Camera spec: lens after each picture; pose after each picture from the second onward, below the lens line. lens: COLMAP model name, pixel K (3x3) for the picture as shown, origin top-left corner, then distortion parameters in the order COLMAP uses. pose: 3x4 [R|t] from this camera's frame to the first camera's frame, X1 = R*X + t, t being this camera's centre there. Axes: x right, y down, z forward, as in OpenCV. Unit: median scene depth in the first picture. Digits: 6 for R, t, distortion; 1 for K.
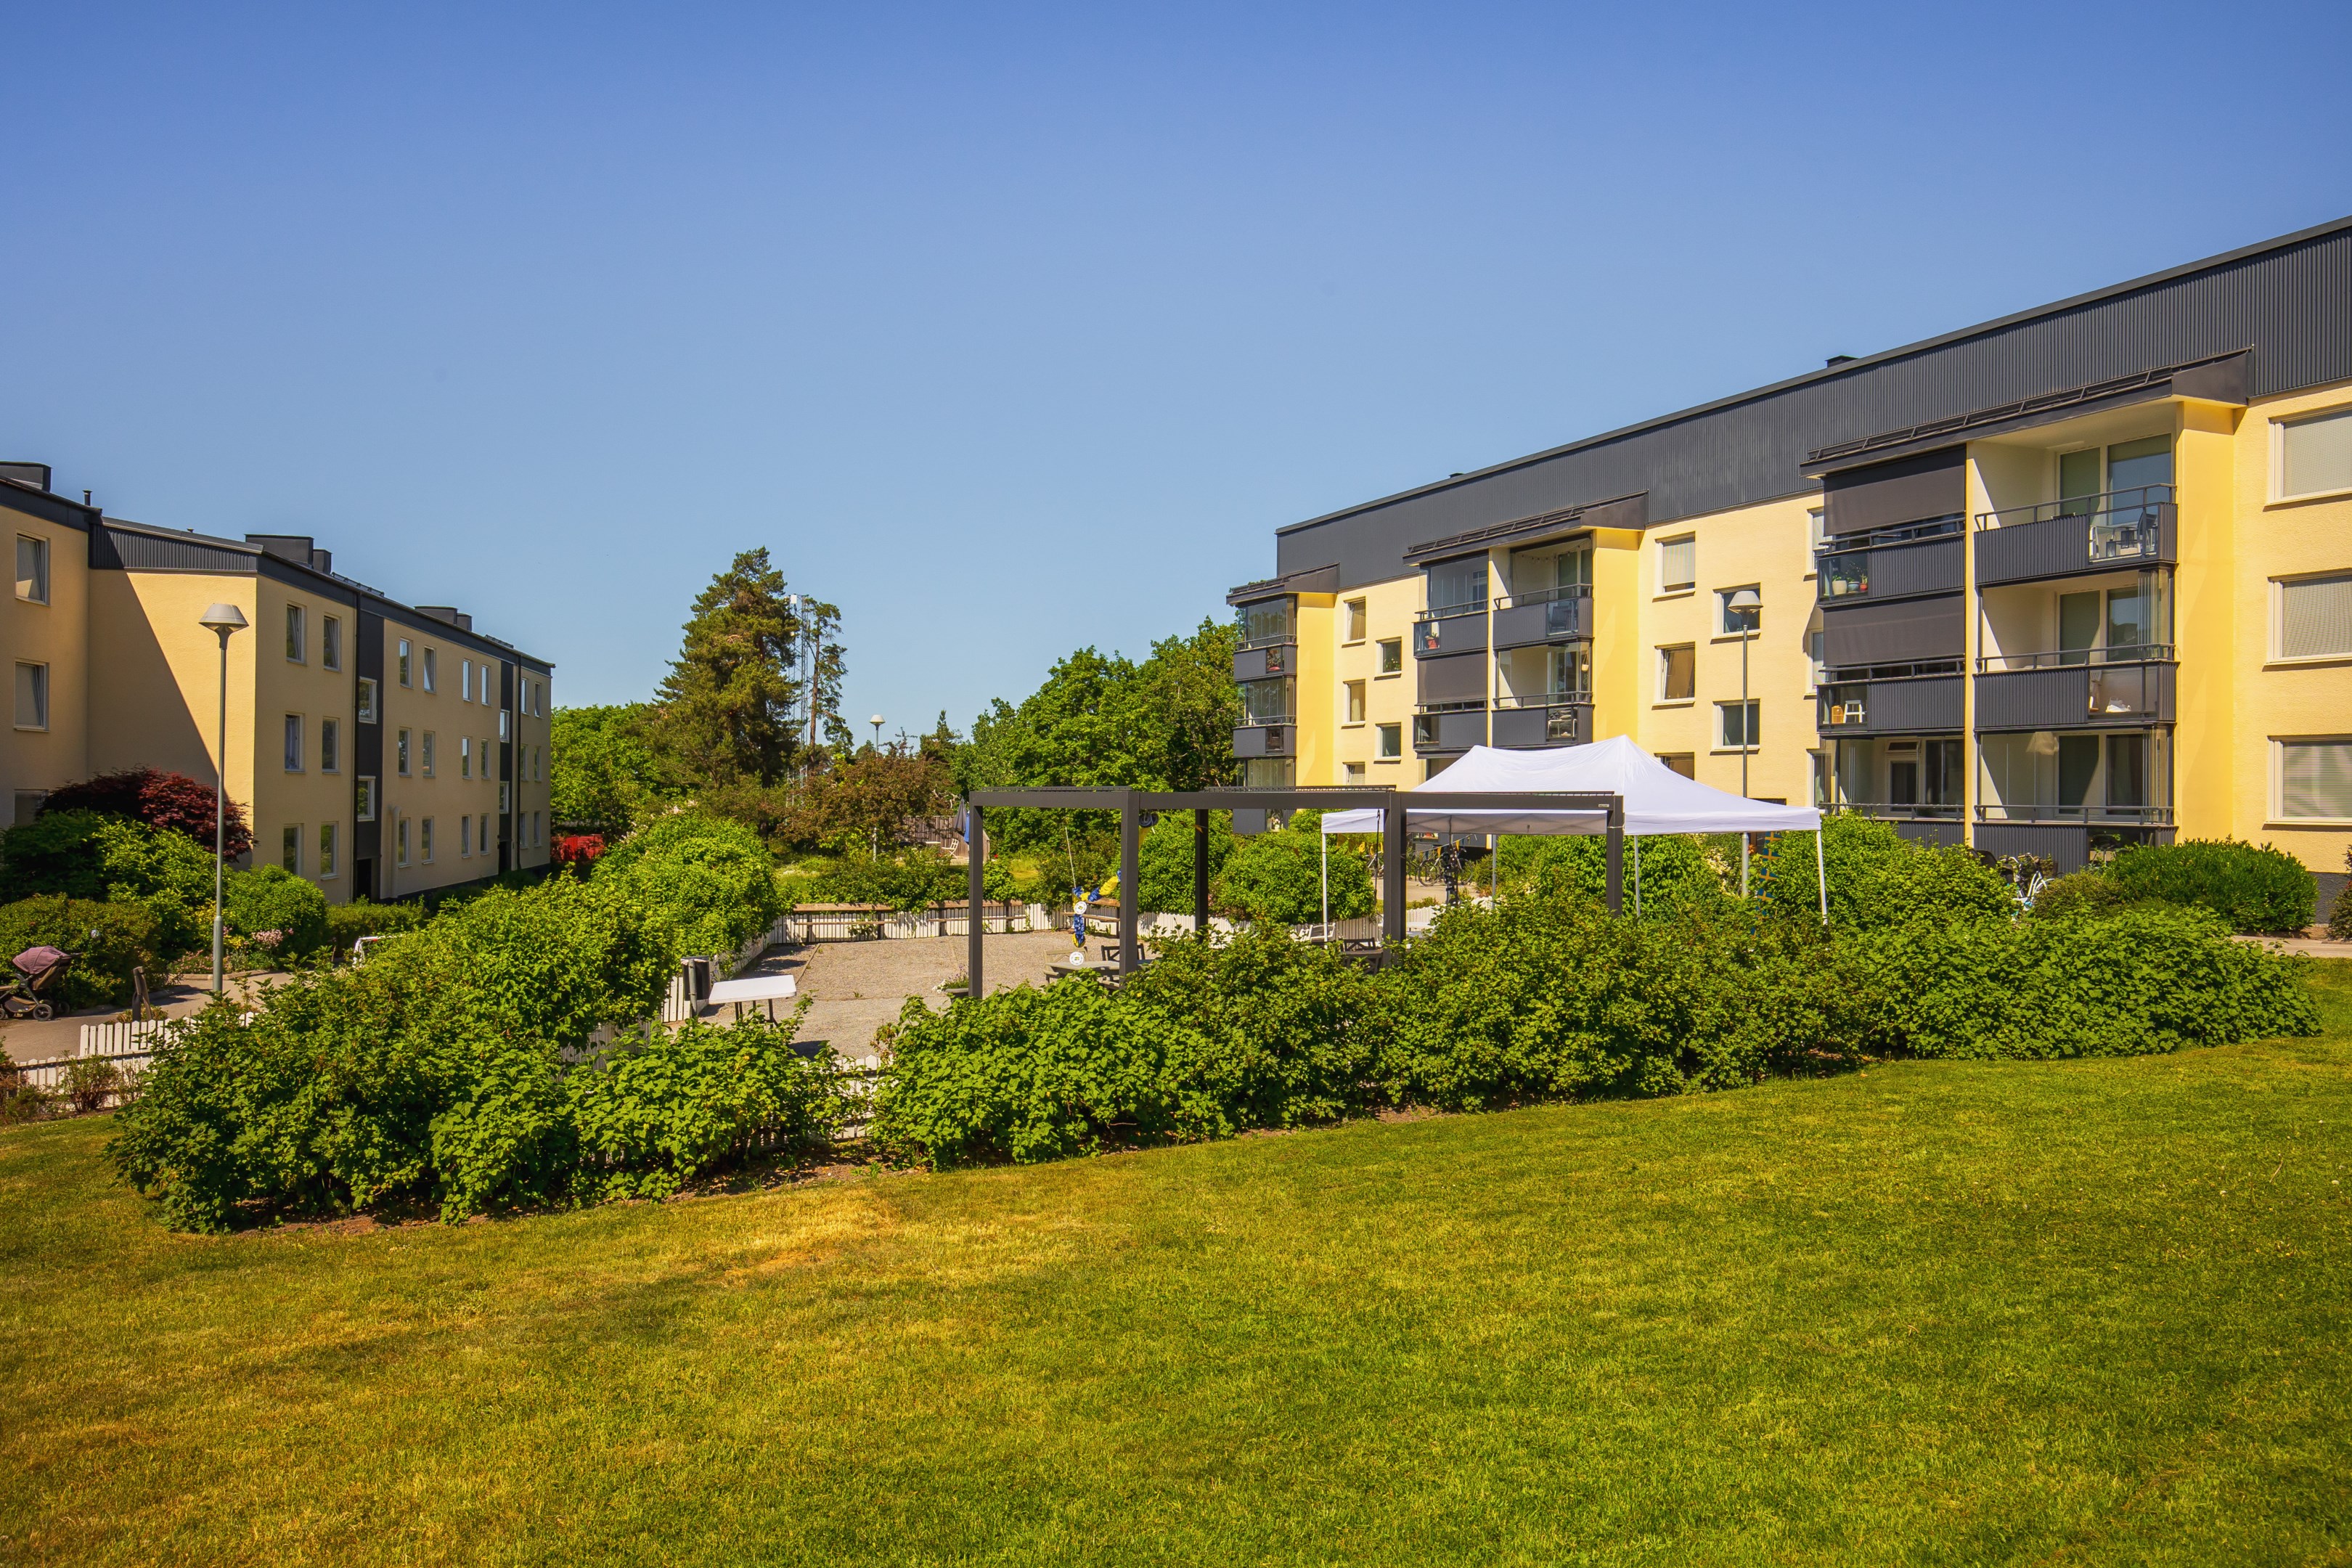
lens RADIAL K [[1706.5, 0, 1174.6], [0, 1706.5, 785.4], [0, 0, 1]] dist [0.003656, 0.000642]
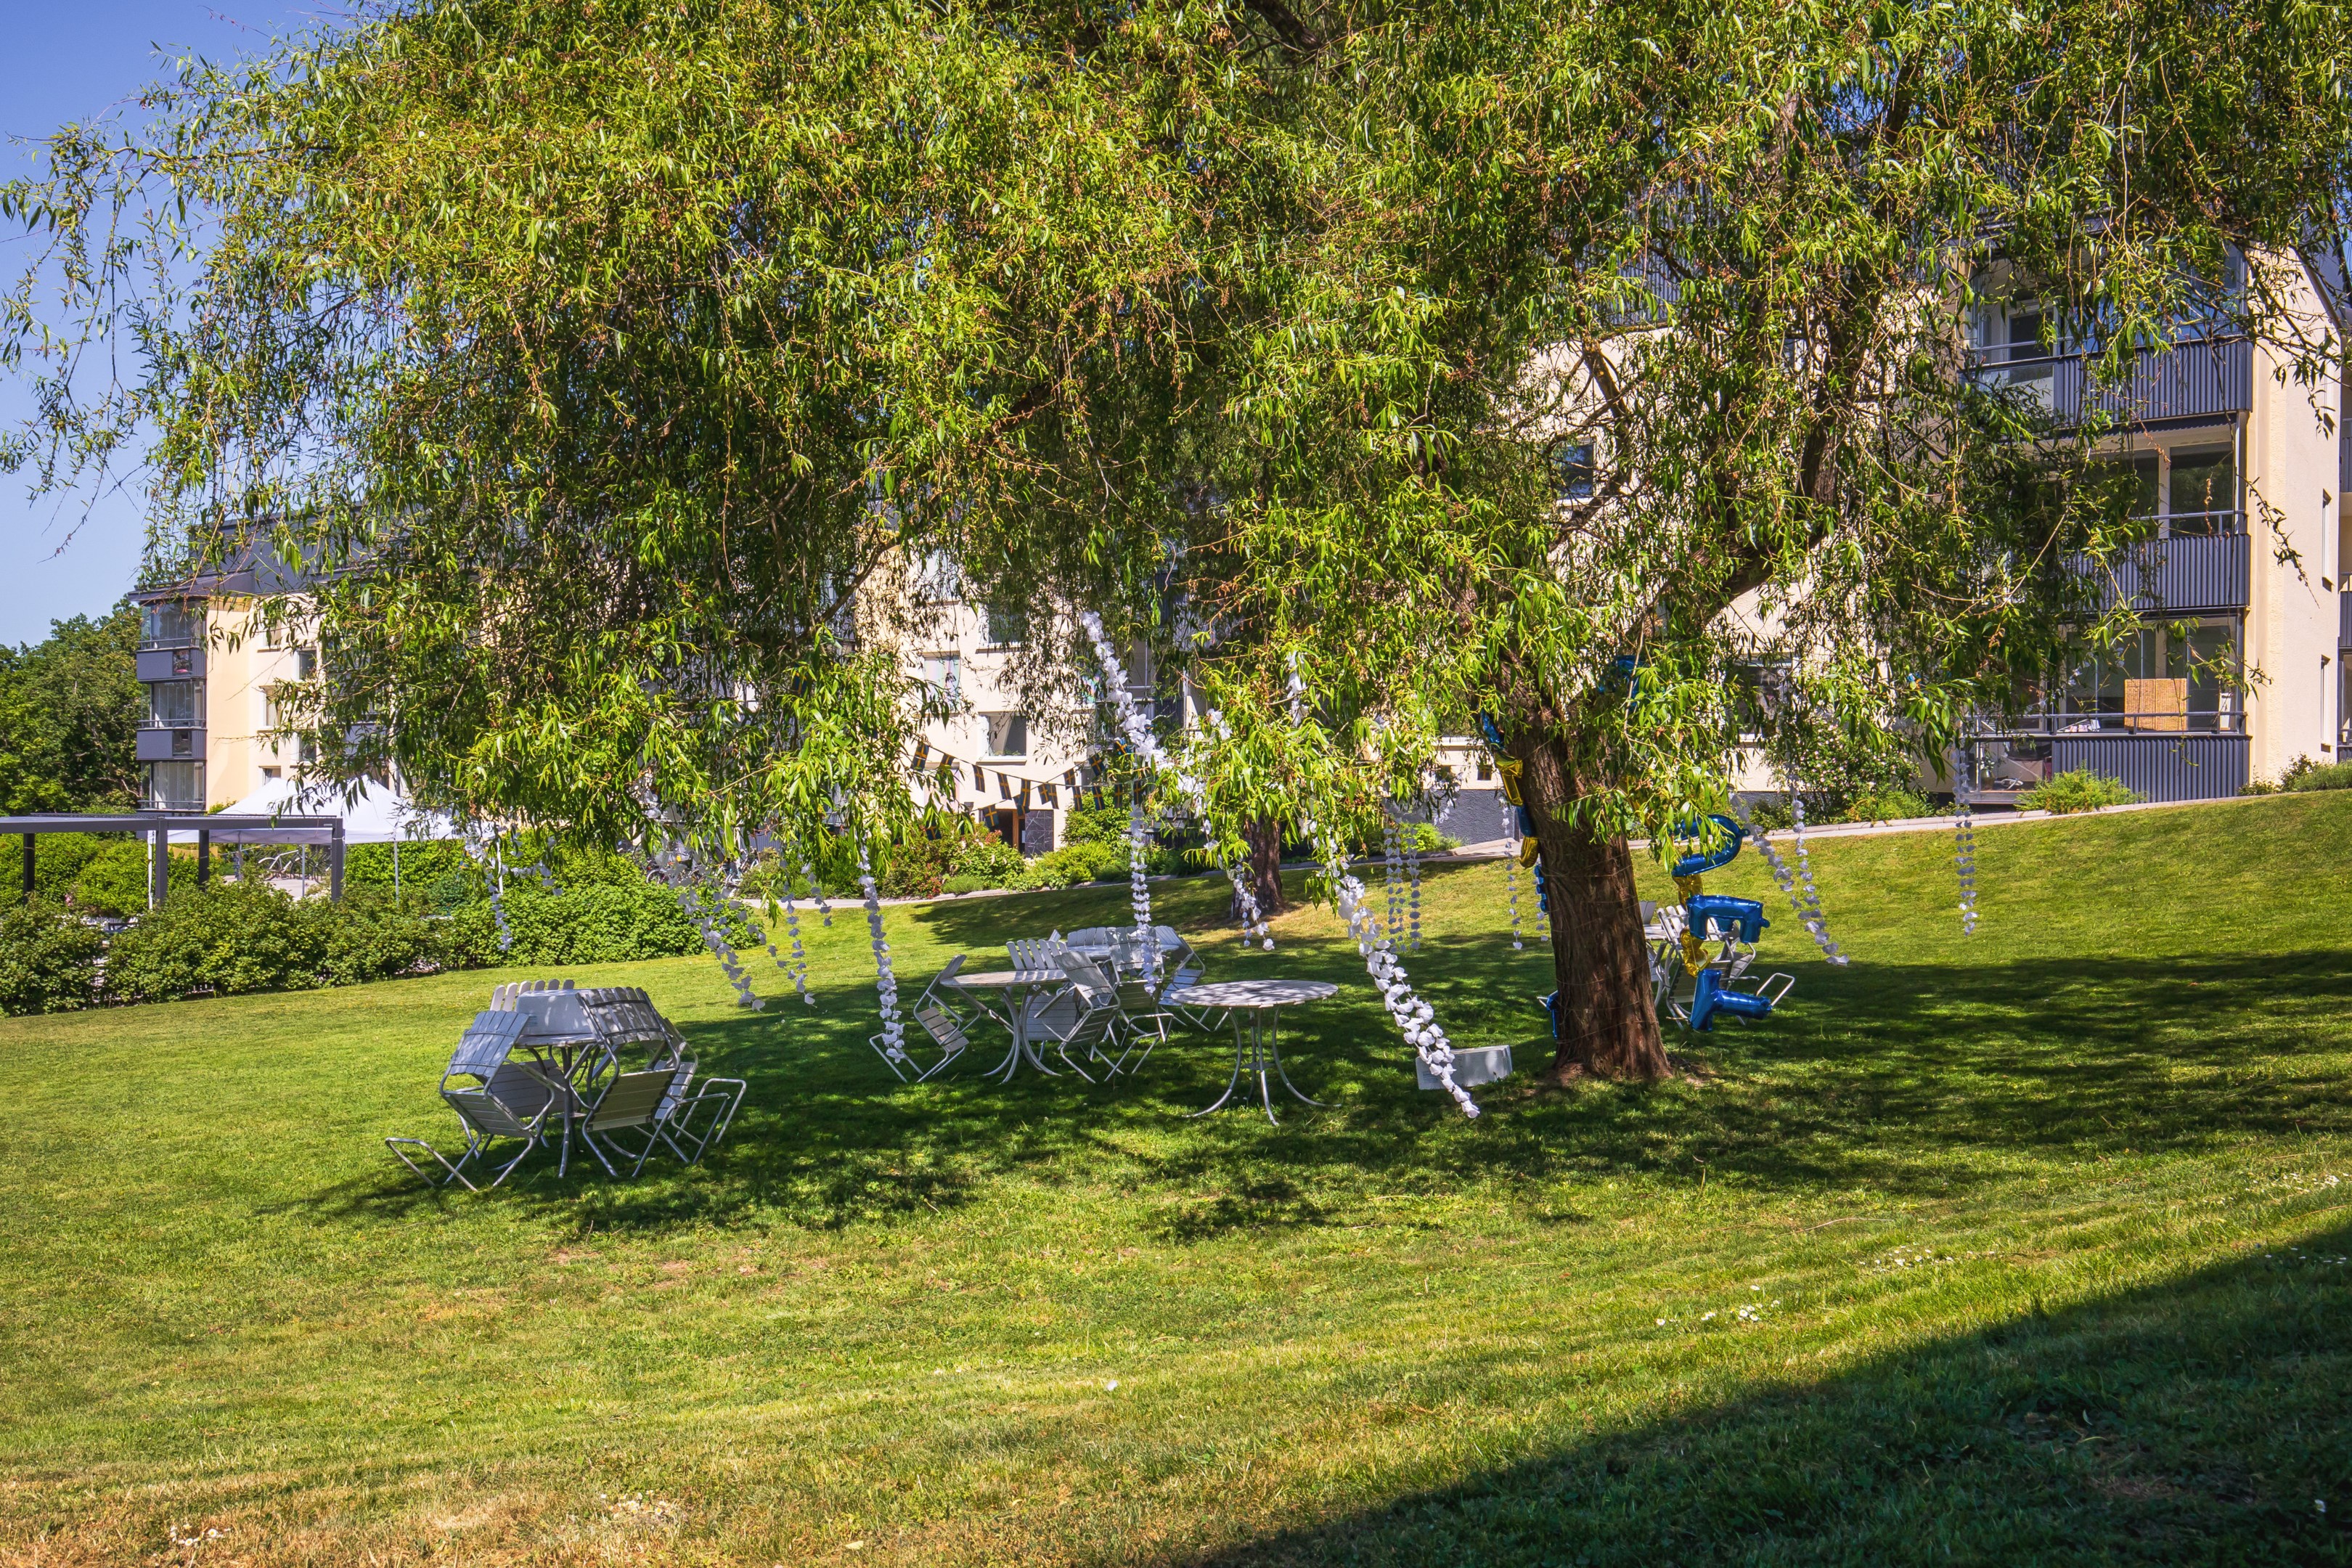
lens RADIAL K [[1829.9, 0, 1179.6], [0, 1829.9, 787.3], [0, 0, 1]] dist [0.005261, 0.002609]
pose [[0.863195, -0.003223, 0.504860, 0.110820], [-0.000573, 0.999973, 0.007364, -0.049062], [-0.504870, -0.006646, 0.863170, -1.156723]]
